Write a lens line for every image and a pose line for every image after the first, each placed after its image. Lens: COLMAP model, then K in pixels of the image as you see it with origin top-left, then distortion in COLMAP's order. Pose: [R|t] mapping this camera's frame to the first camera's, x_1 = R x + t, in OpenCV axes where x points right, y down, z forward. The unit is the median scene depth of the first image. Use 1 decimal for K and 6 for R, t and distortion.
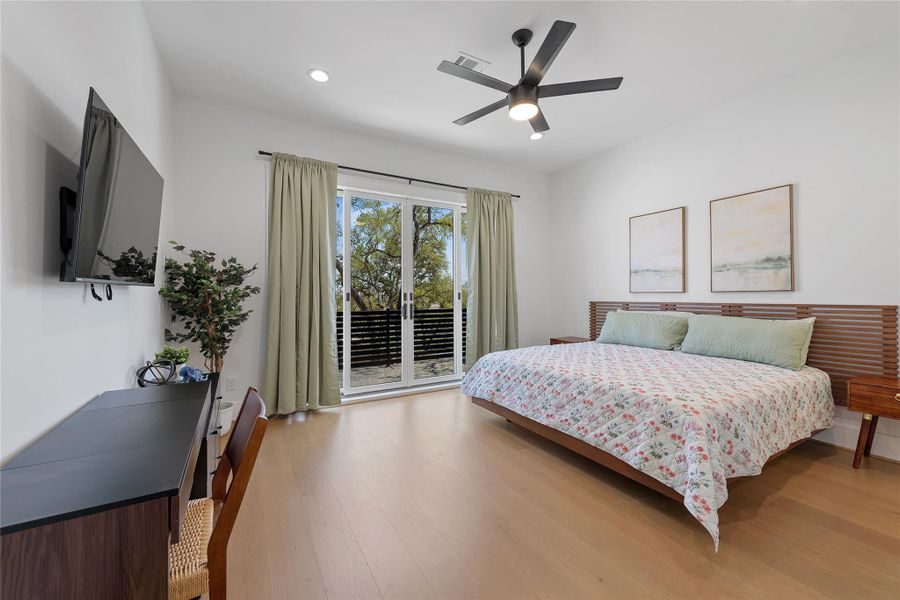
lens RADIAL K [[355.3, 0, 448.3], [0, 355.3, 300.9], [0, 0, 1]] dist [0.001560, 0.000145]
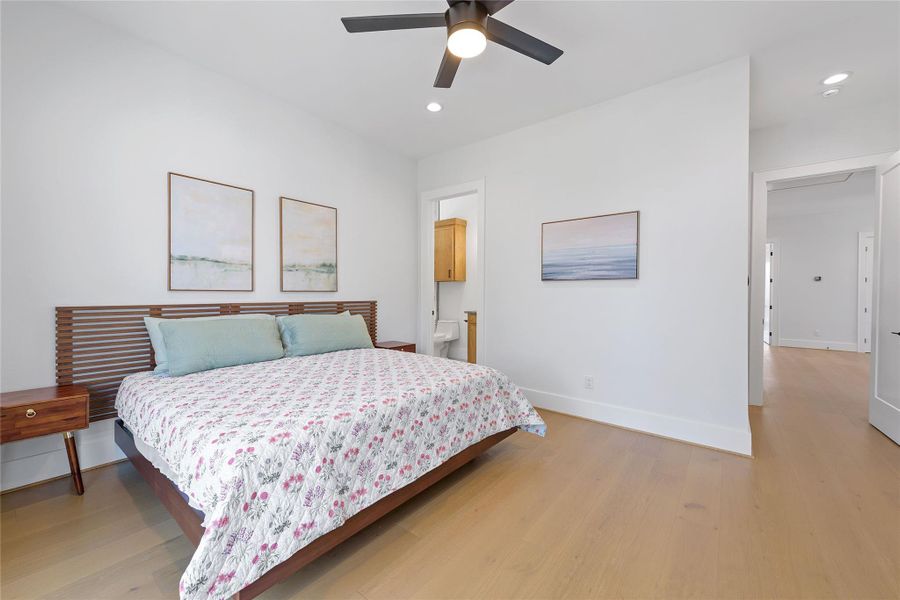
lens RADIAL K [[355.3, 0, 448.3], [0, 355.3, 300.9], [0, 0, 1]] dist [0.001560, 0.000145]
pose [[-0.380006, -0.015847, 0.924848, -0.336064], [0.011732, 0.999690, 0.021950, -0.015178], [-0.924910, 0.019191, -0.379702, 0.978104]]
